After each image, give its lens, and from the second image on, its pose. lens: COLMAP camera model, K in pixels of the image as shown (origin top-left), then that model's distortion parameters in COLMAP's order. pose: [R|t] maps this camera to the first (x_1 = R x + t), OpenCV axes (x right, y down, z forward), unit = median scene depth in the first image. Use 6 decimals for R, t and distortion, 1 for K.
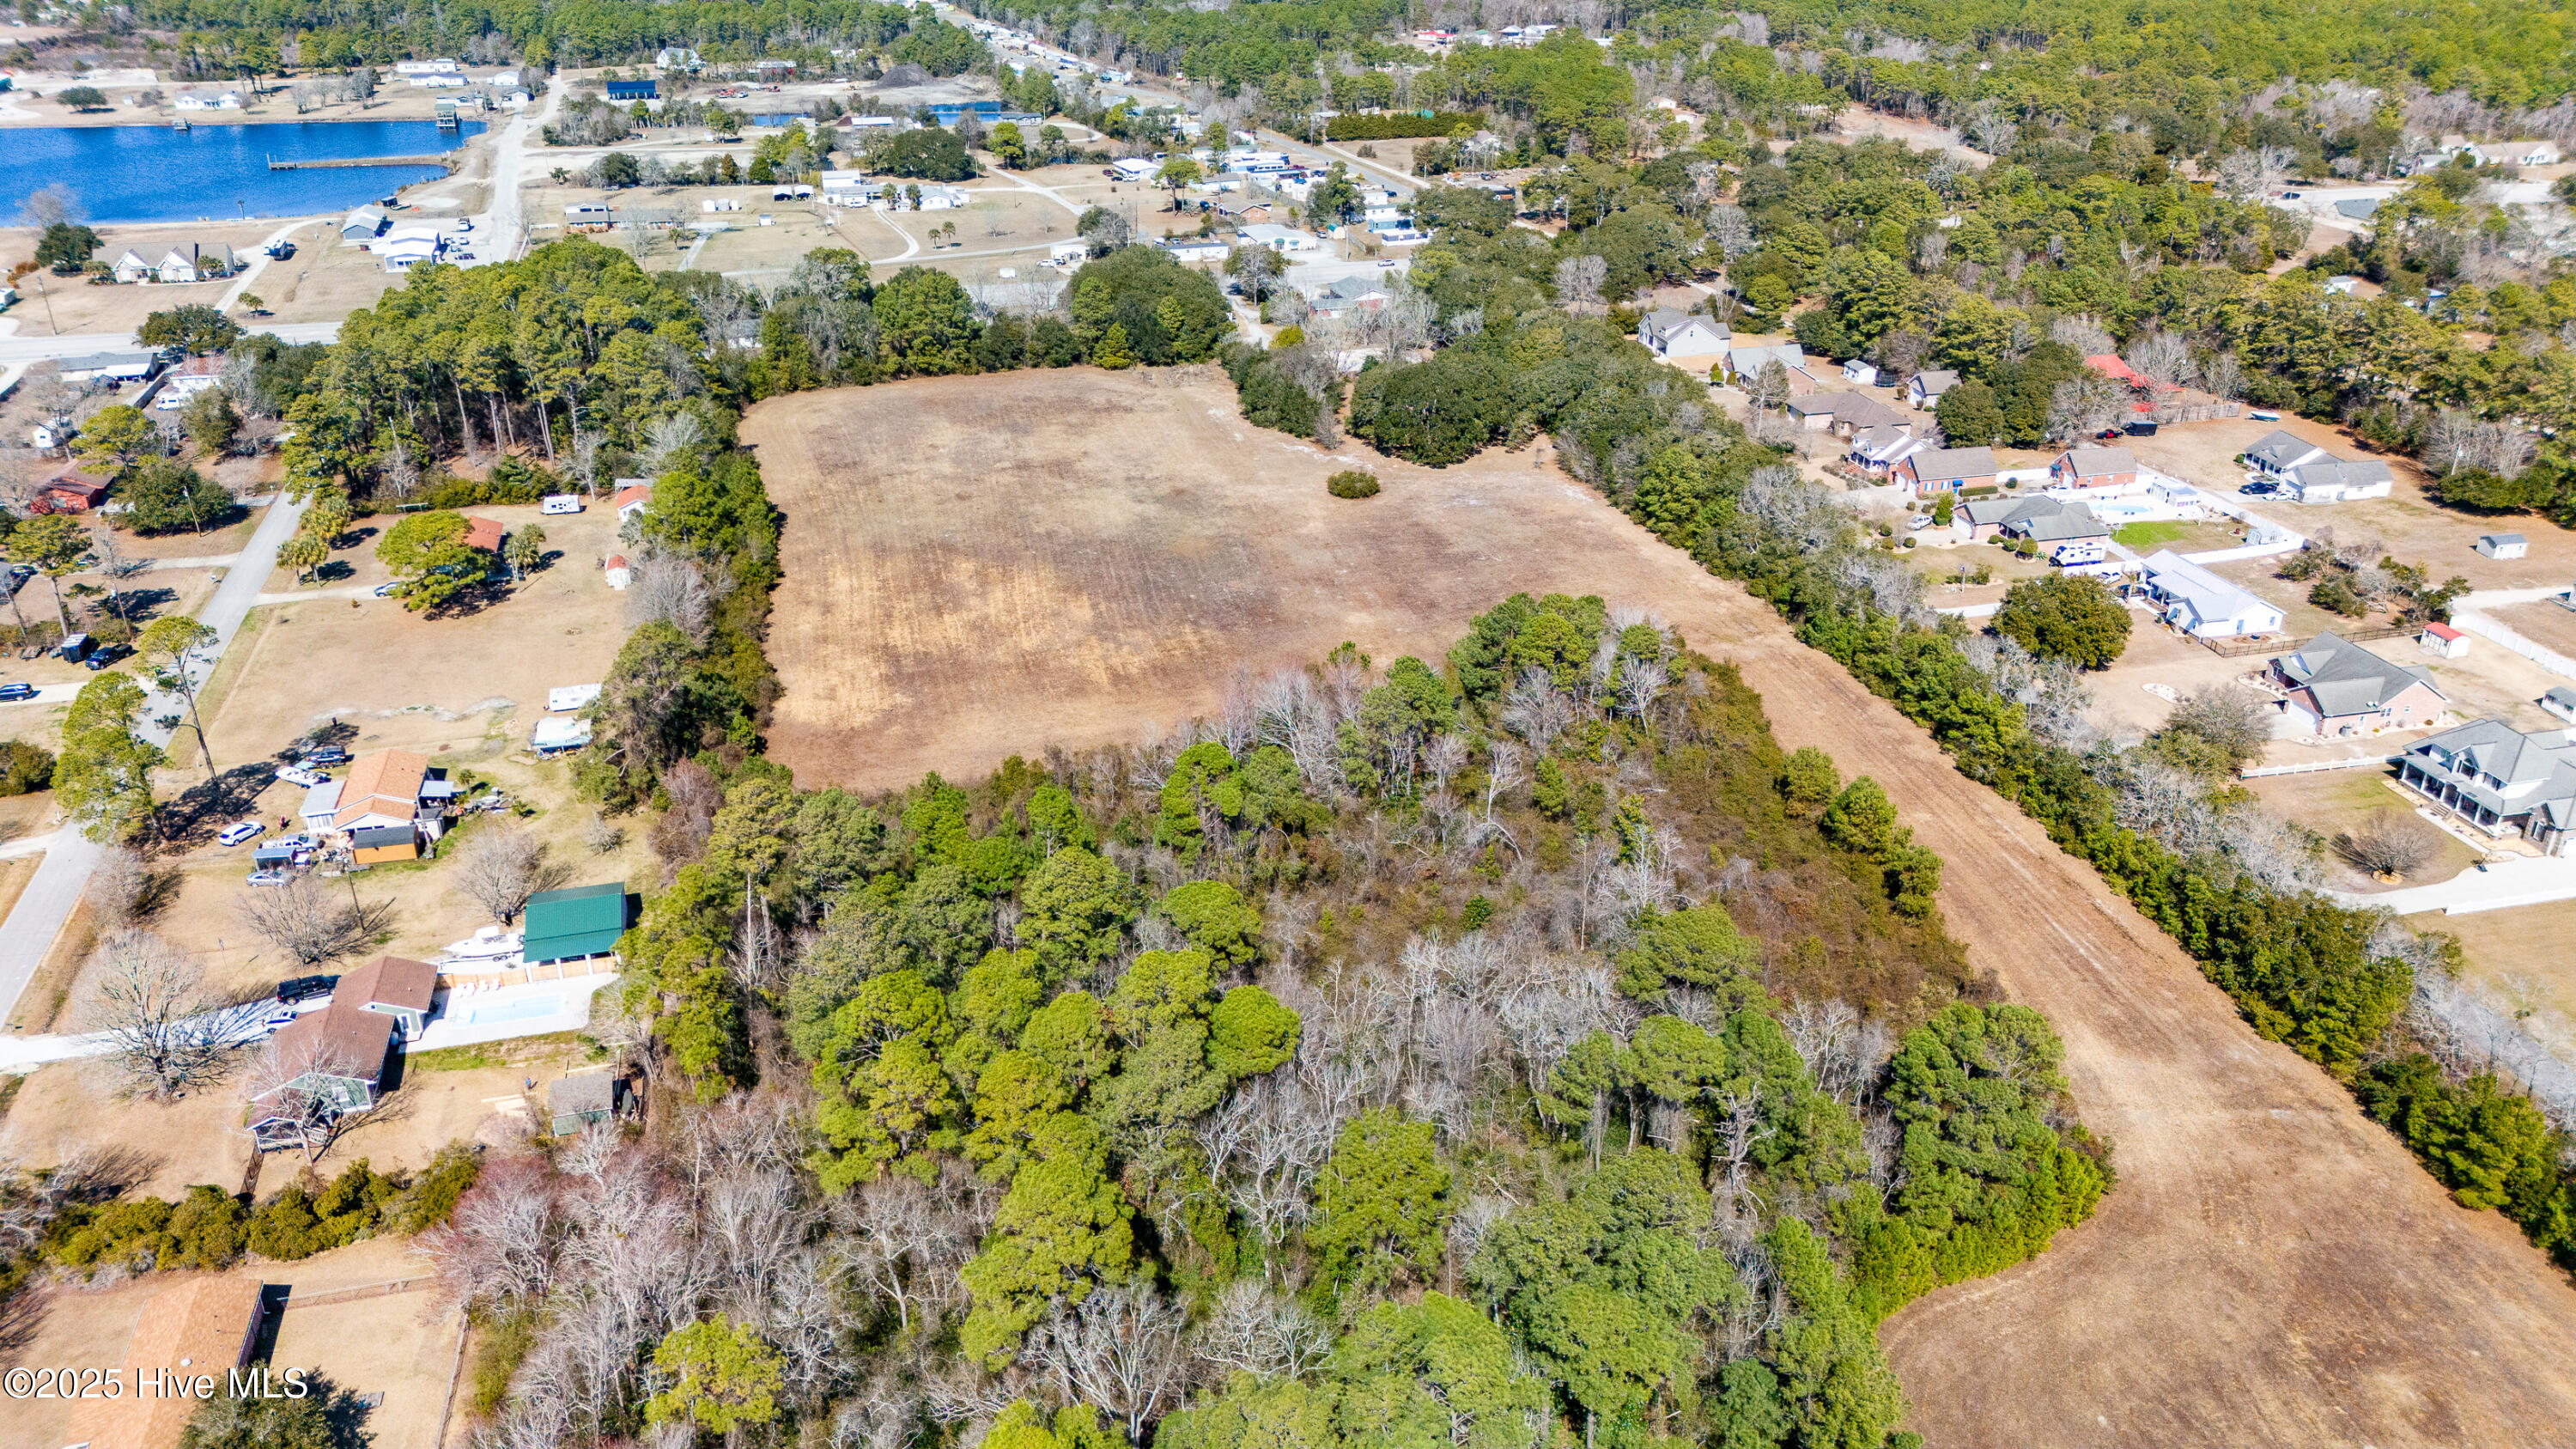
lens RADIAL K [[1883.1, 0, 1285.3], [0, 1883.1, 730.9], [0, 0, 1]] dist [0.059383, -0.037683]
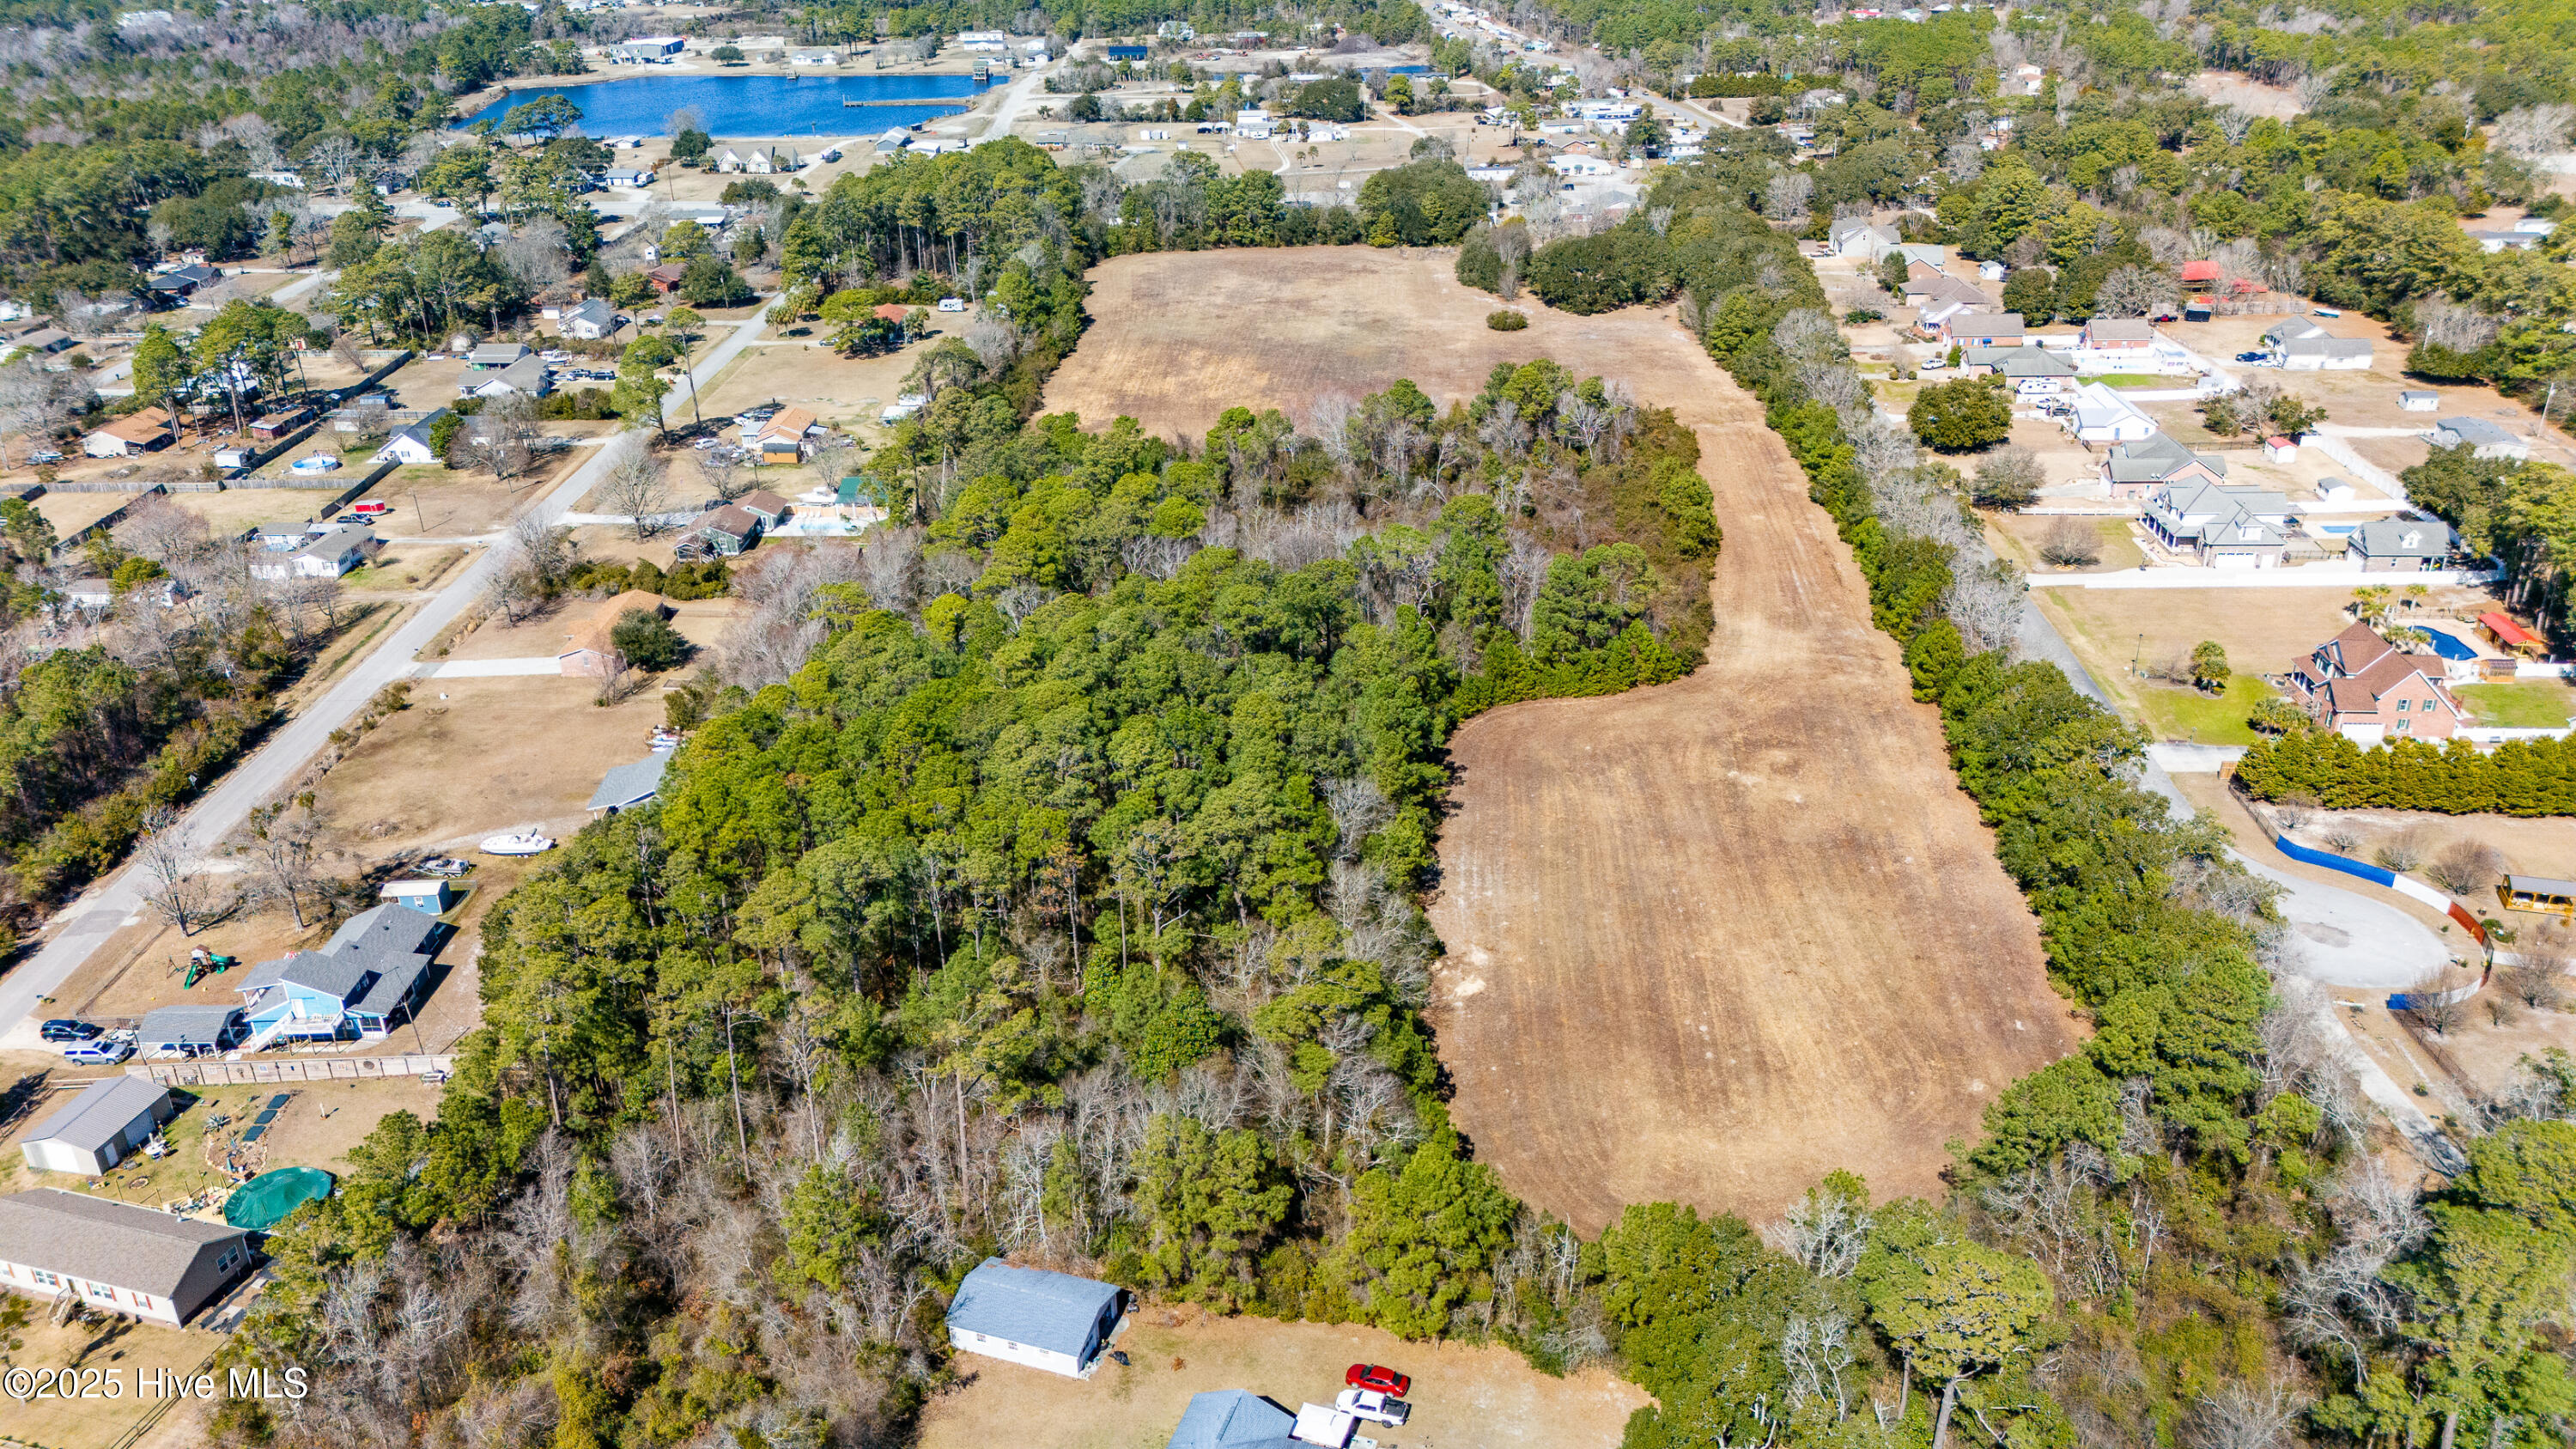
lens RADIAL K [[1887.7, 0, 1286.6], [0, 1887.7, 716.6], [0, 0, 1]] dist [0.075985, -0.065273]
pose [[0.959973, 0.102380, -0.260711, 0.220443], [-0.104422, 0.994515, 0.006047, 0.126921], [0.259900, 0.021419, 0.965398, -0.259587]]
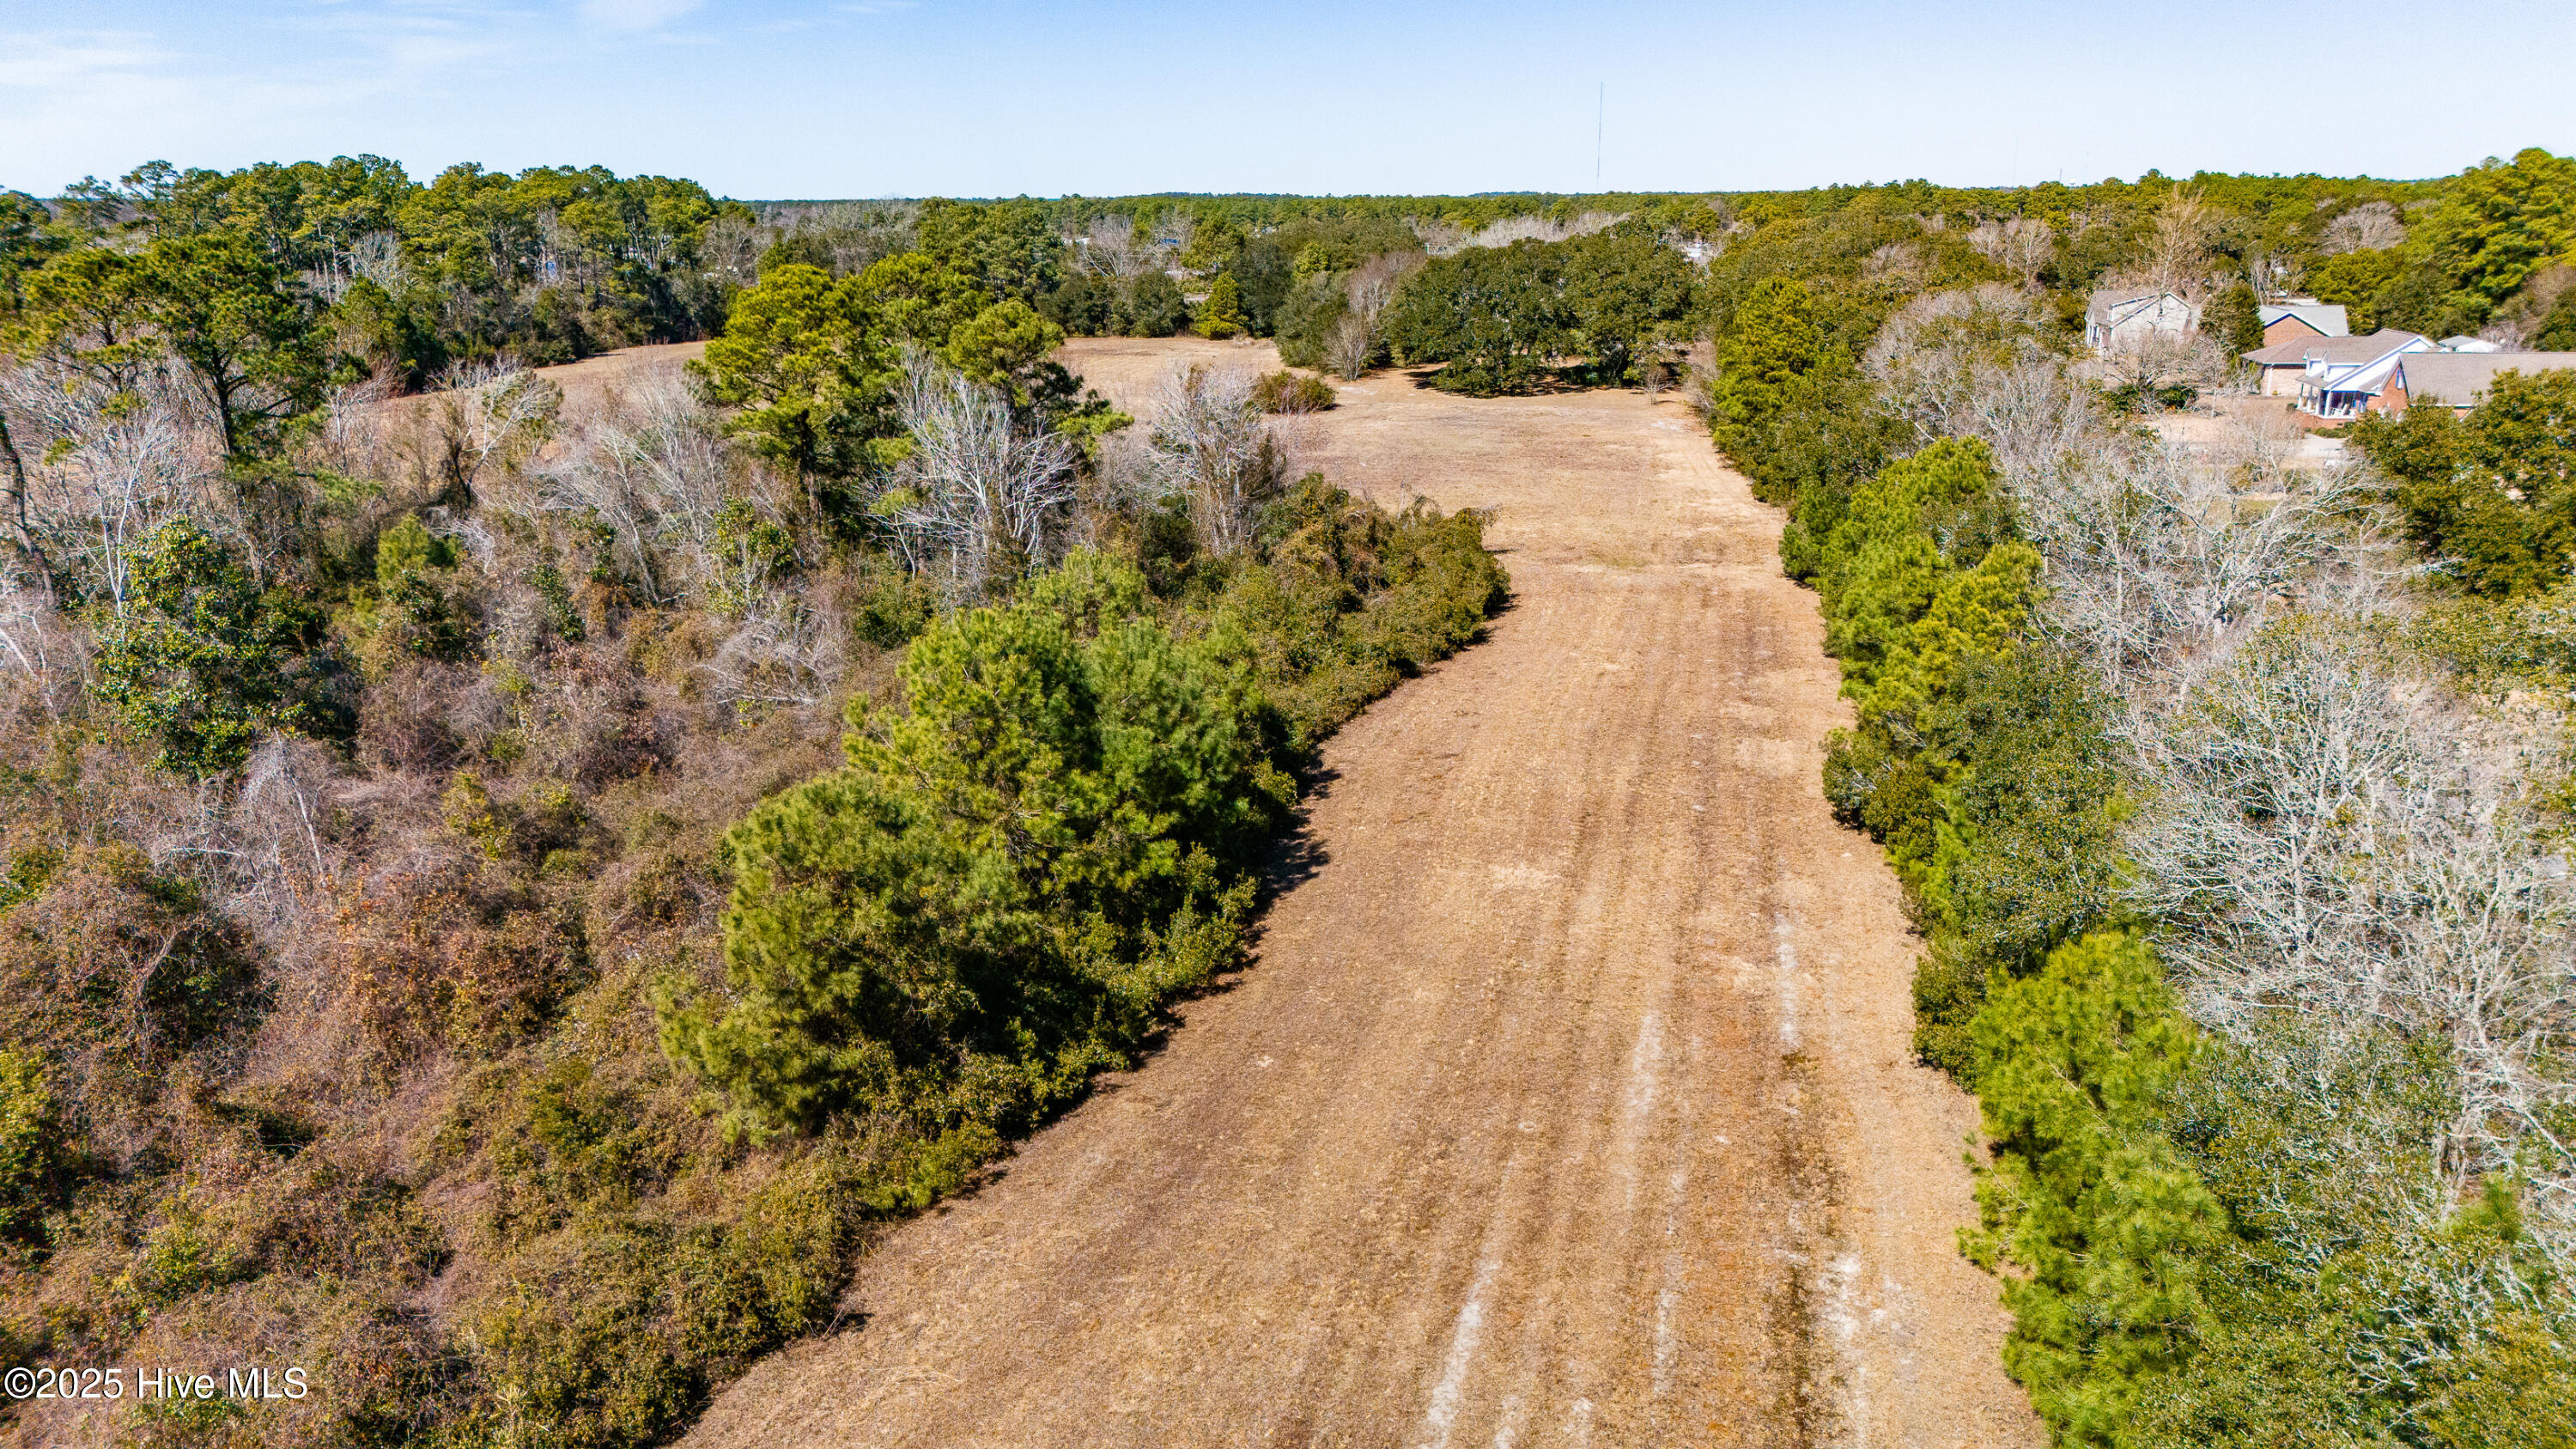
lens RADIAL K [[1881.7, 0, 1284.1], [0, 1881.7, 731.7], [0, 0, 1]] dist [0.071071, -0.057183]
pose [[0.903747, 0.107571, -0.414331, 0.239690], [-0.177739, 0.974830, -0.134597, 0.038767], [0.389424, 0.195284, 0.900119, 0.423566]]
